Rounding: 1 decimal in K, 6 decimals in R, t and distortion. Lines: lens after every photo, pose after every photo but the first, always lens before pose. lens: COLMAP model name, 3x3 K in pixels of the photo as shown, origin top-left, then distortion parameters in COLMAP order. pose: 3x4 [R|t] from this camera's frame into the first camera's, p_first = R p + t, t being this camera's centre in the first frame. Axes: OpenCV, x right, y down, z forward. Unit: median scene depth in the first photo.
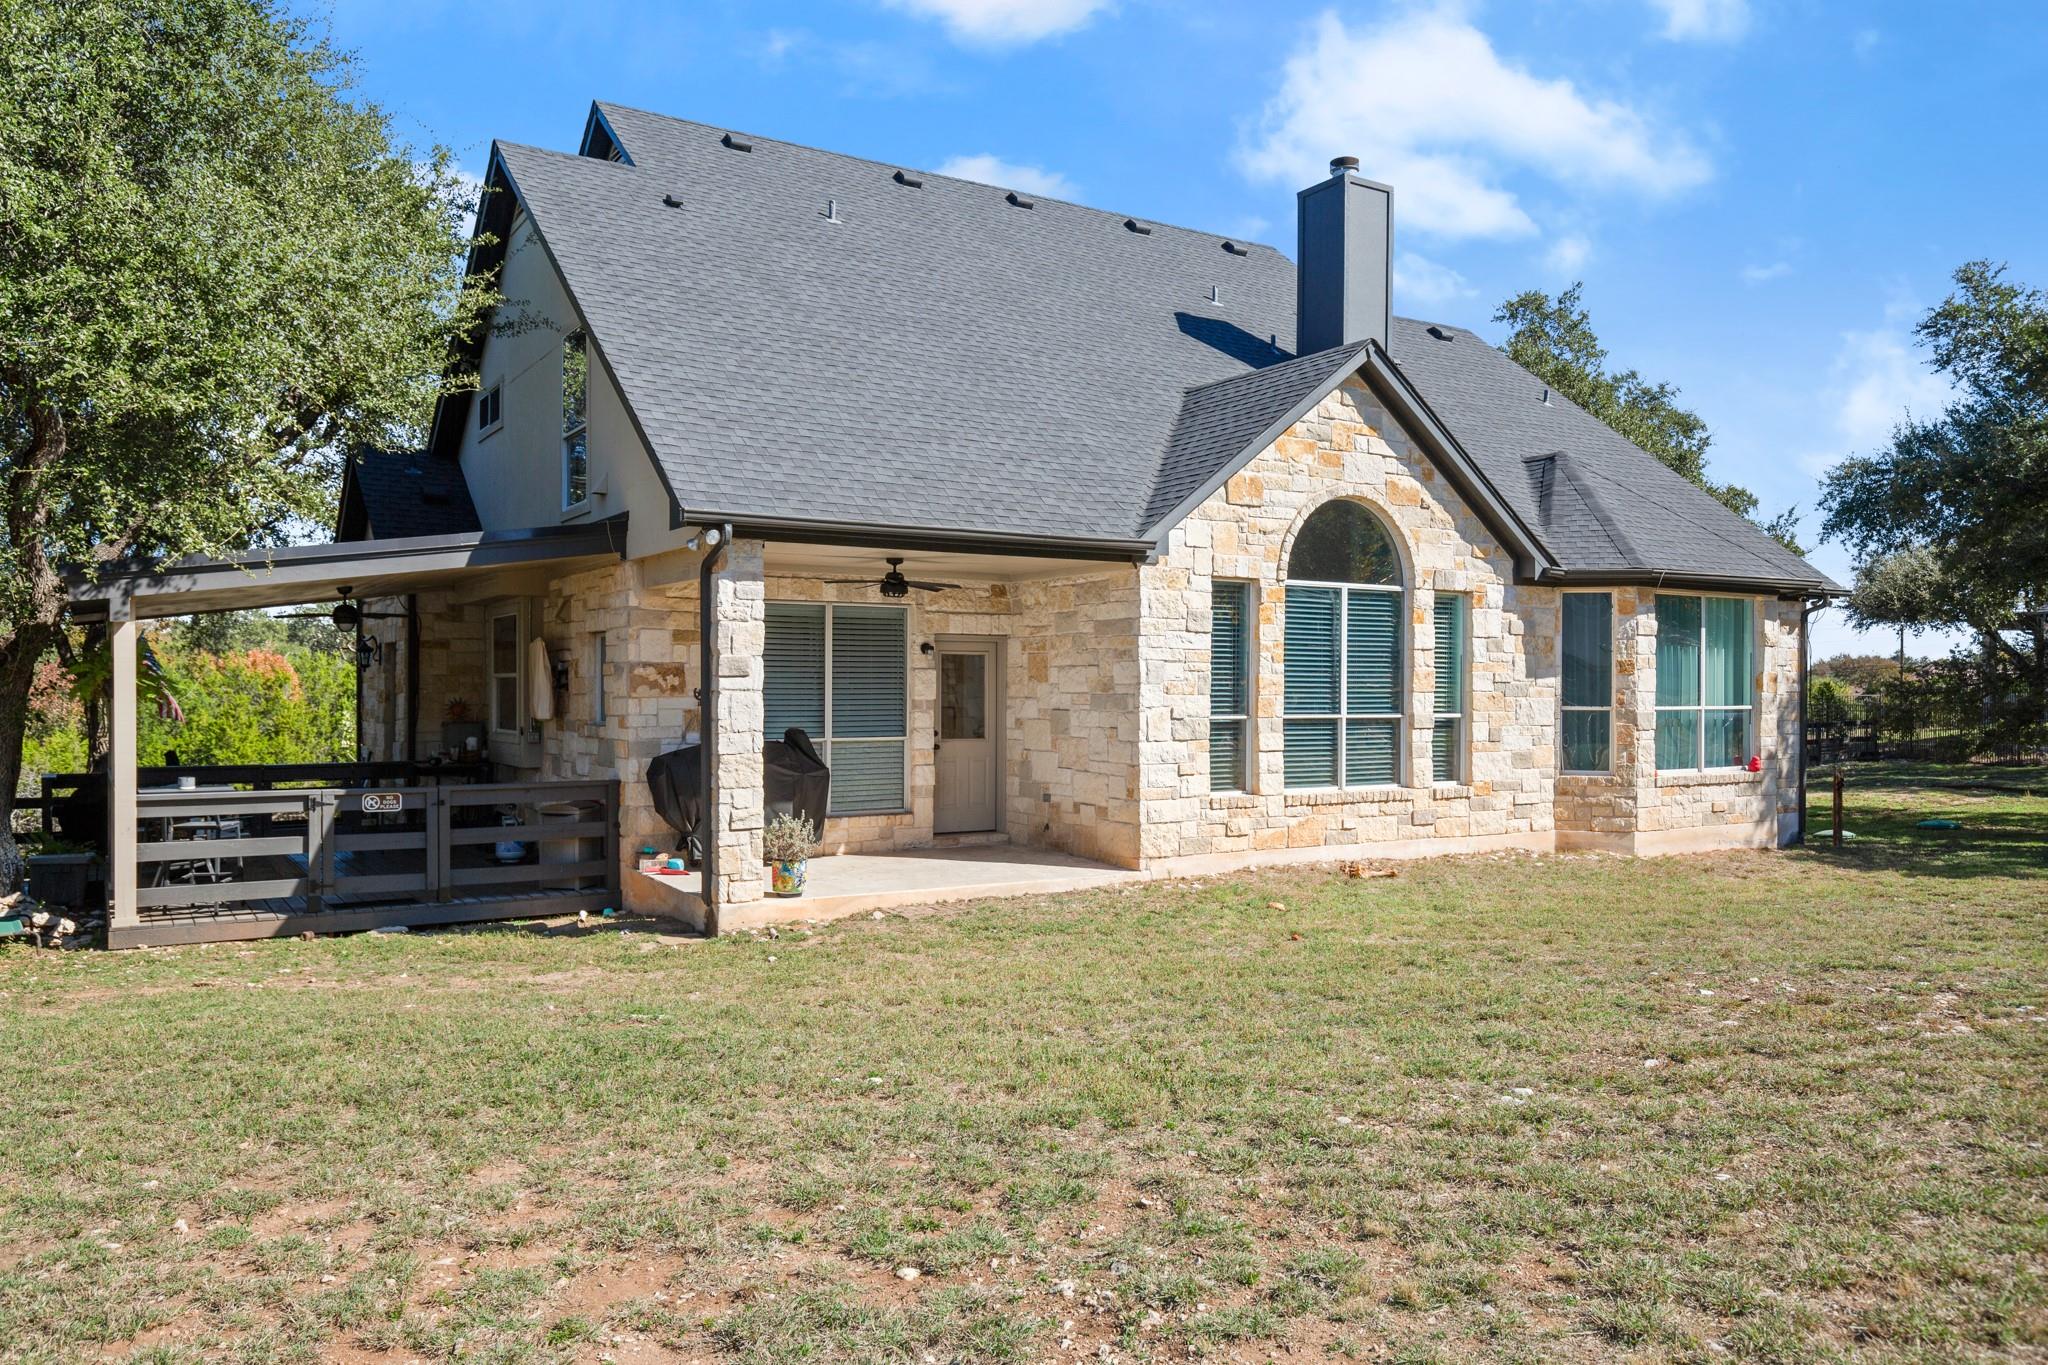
lens RADIAL K [[1461.5, 0, 1020.7], [0, 1461.5, 692.8], [0, 0, 1]] dist [0.031234, -0.000069]
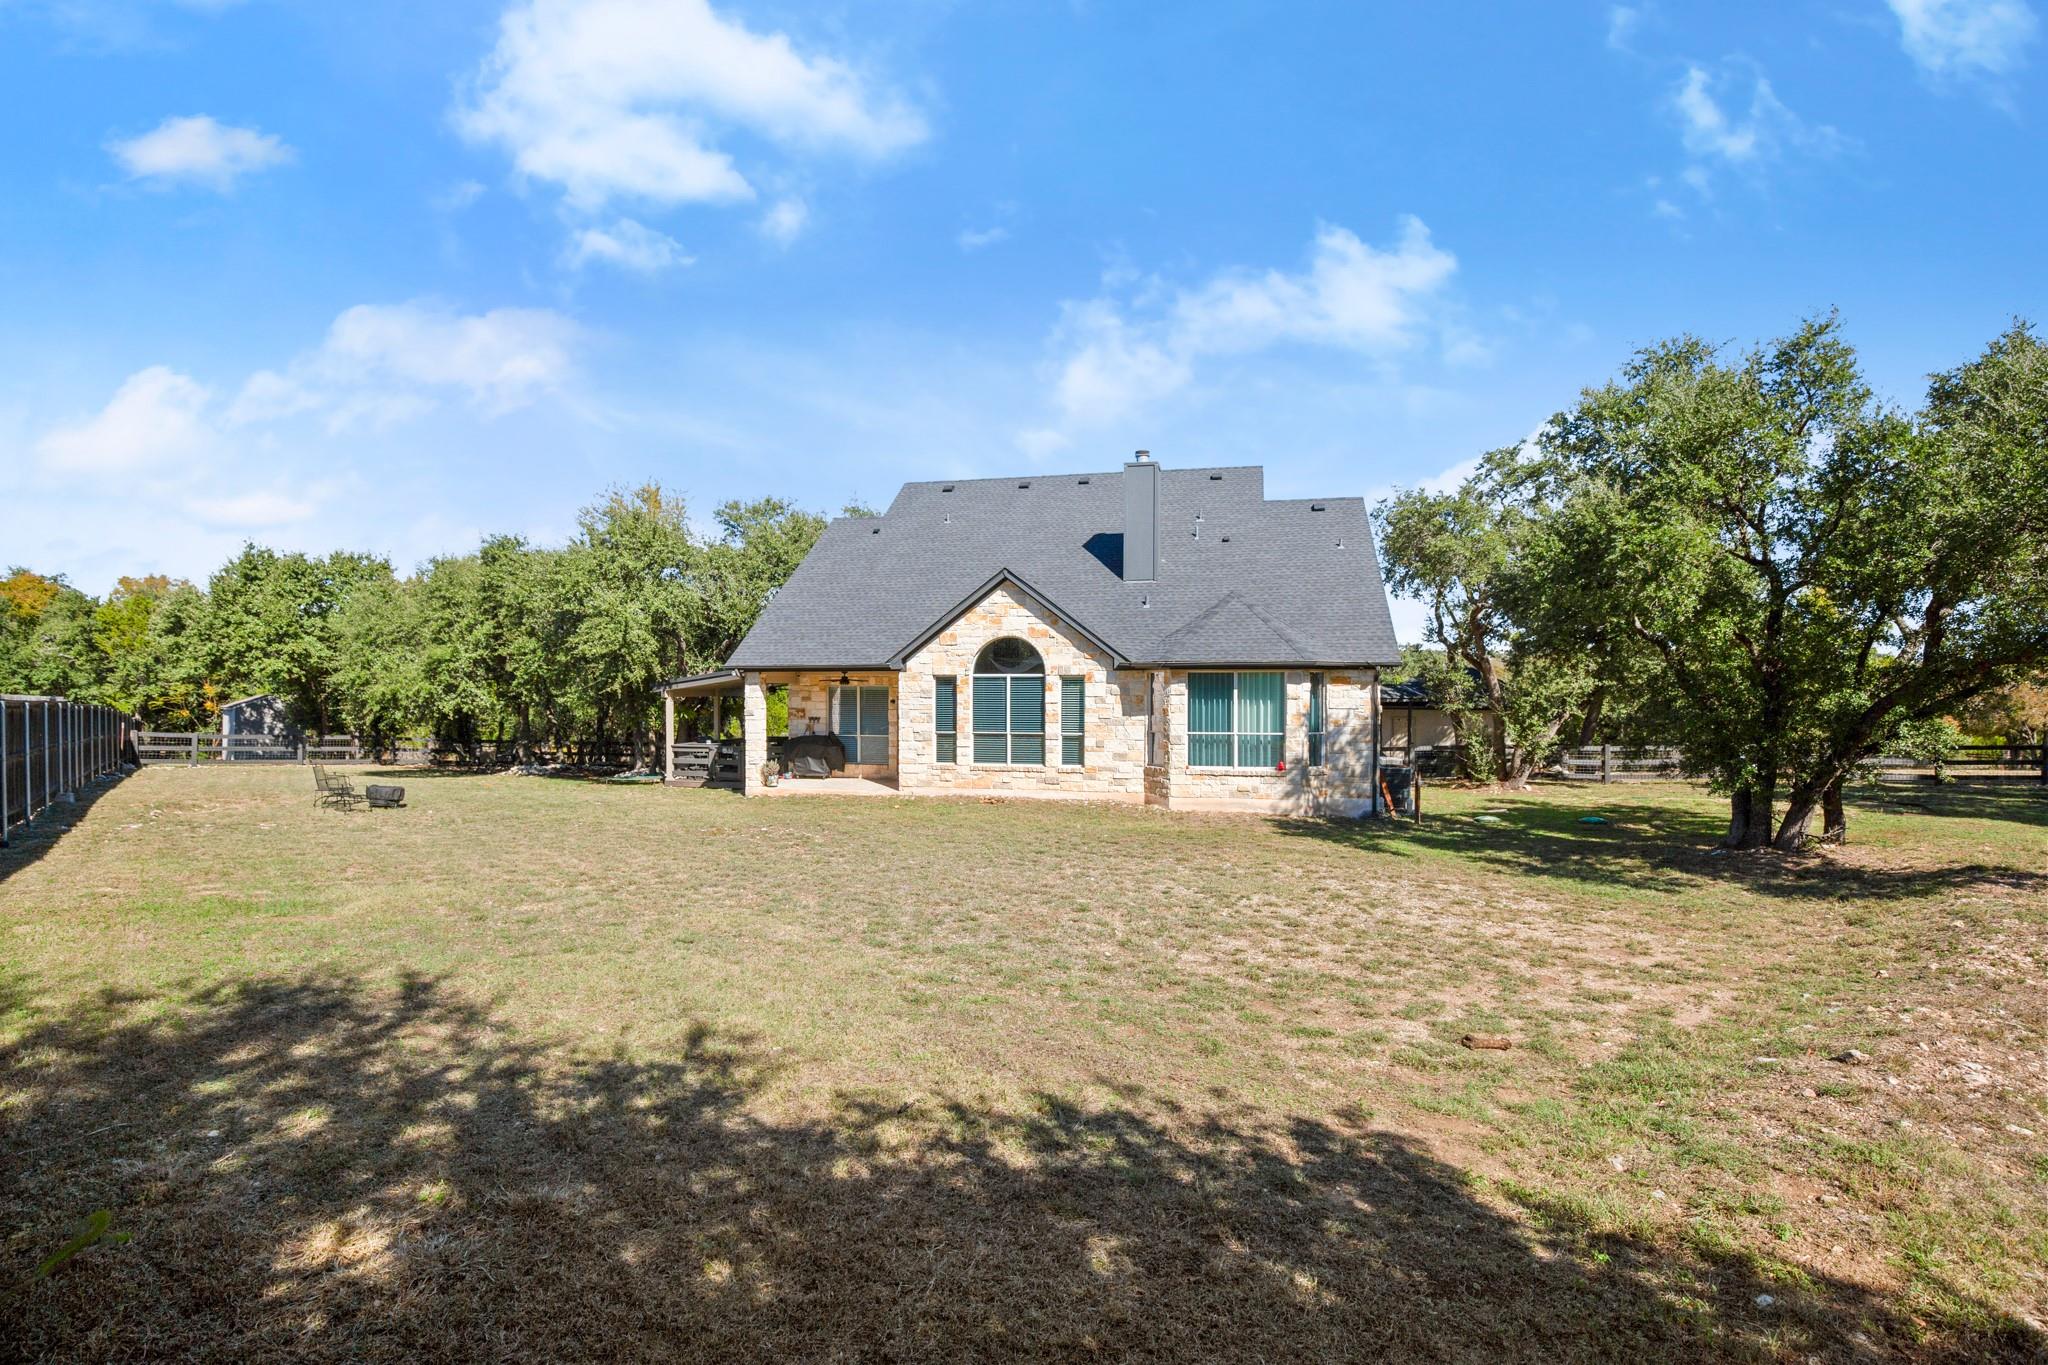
lens RADIAL K [[932.5, 0, 1024.5], [0, 932.5, 681.2], [0, 0, 1]] dist [-0.004067, 0.000704]
pose [[0.693956, -0.004413, -0.720004, 1.303608], [0.004238, 0.999989, -0.002044, -0.062075], [0.720005, -0.001633, 0.693967, 0.015996]]
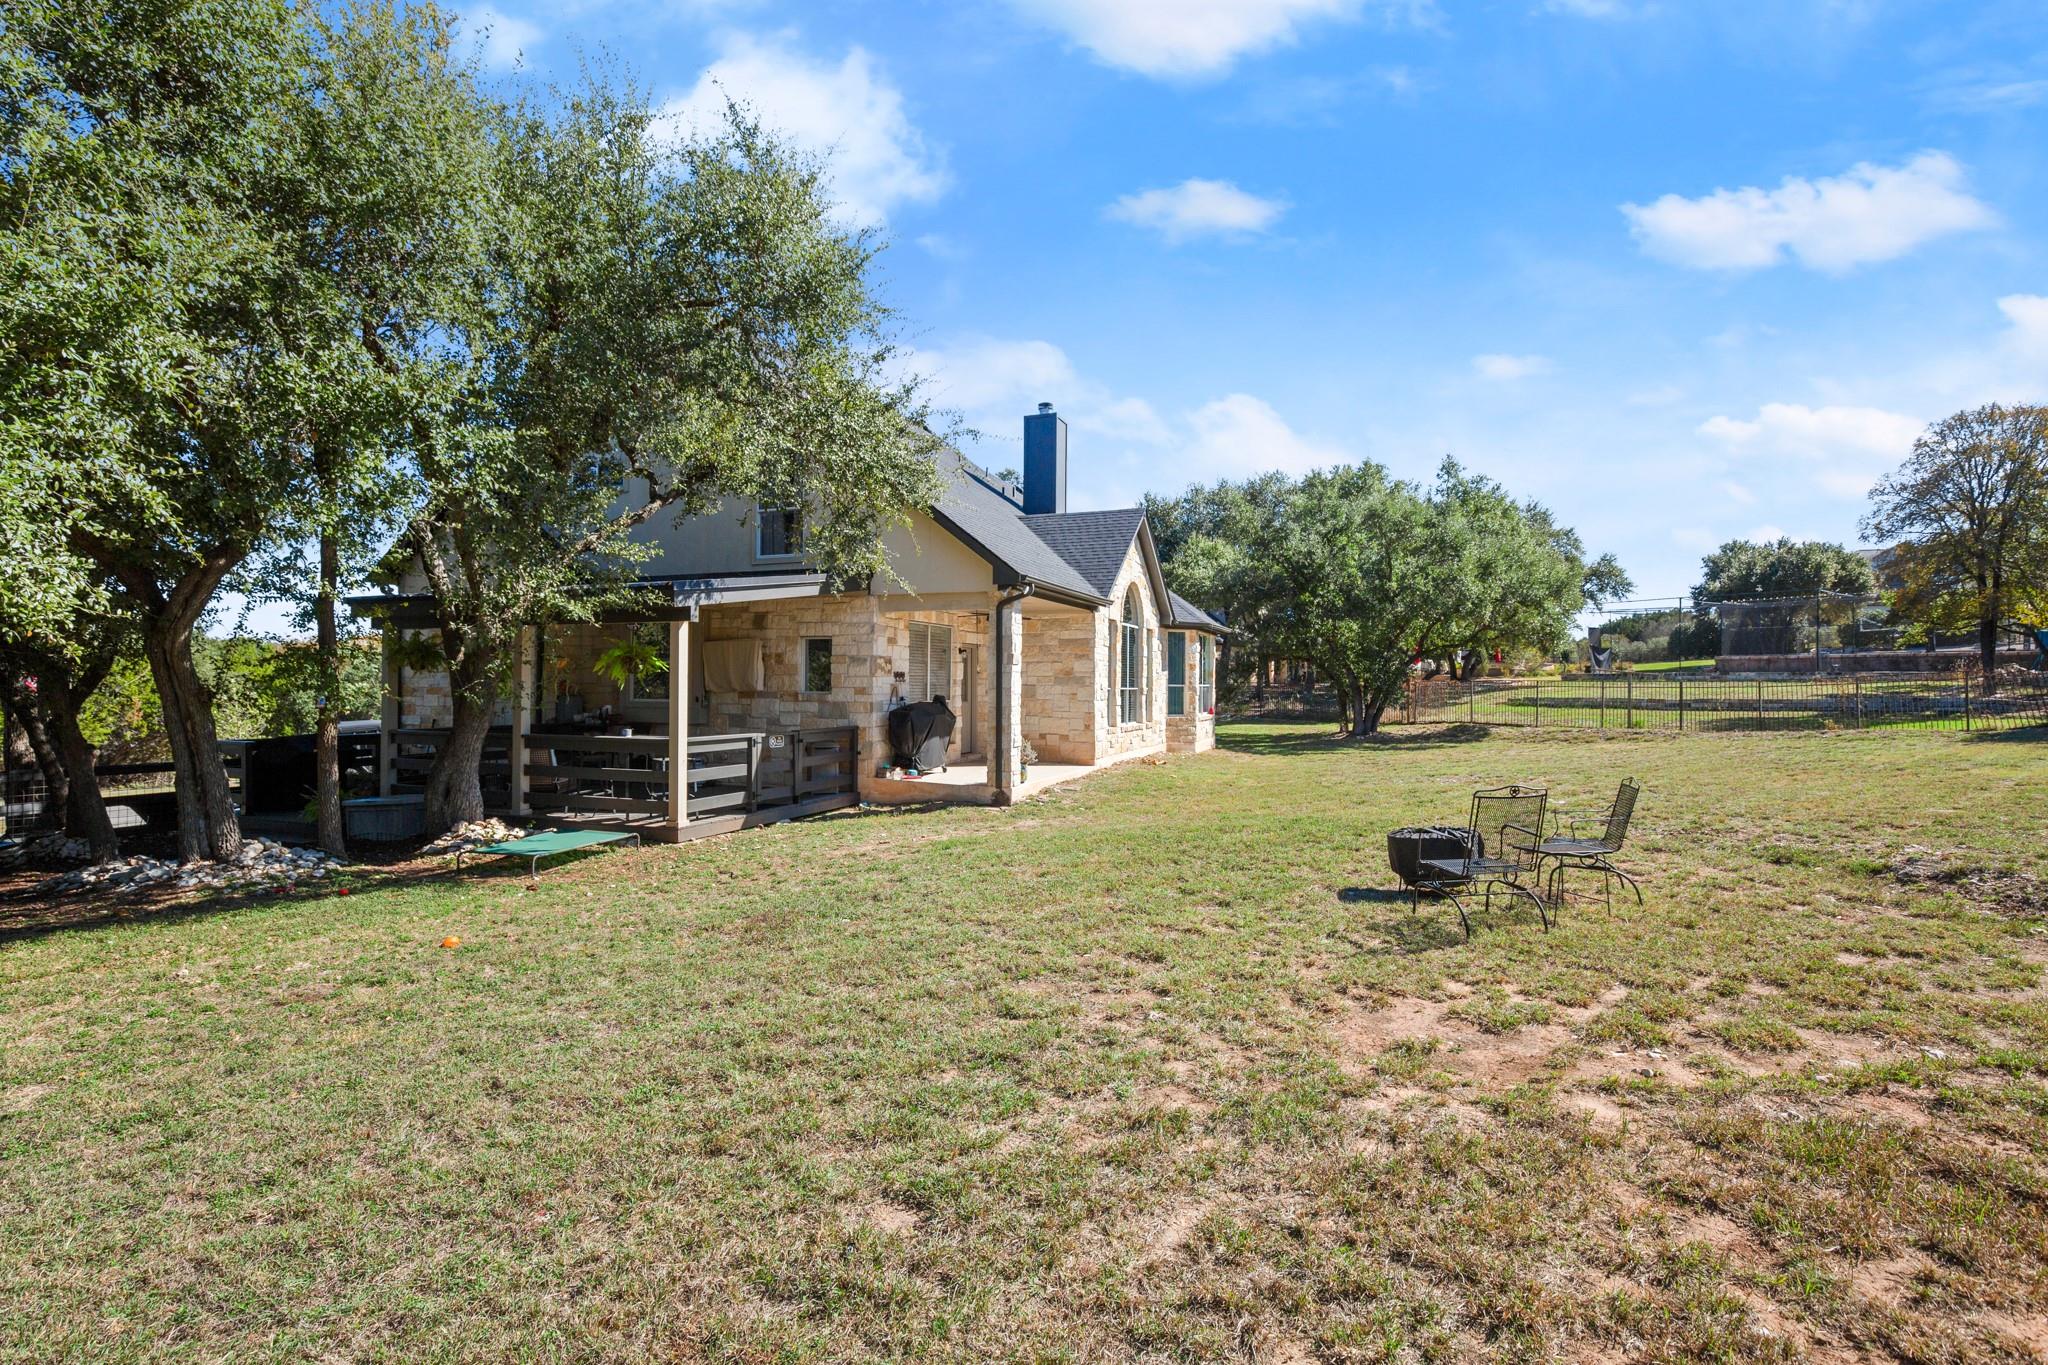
lens RADIAL K [[932.5, 0, 1030.1], [0, 932.5, 679.5], [0, 0, 1]] dist [-0.004067, 0.000704]
pose [[0.803864, 0.003913, 0.594800, -0.680871], [0.001459, 0.999962, -0.008551, 0.014548], [-0.594811, 0.007741, 0.803828, 0.028228]]
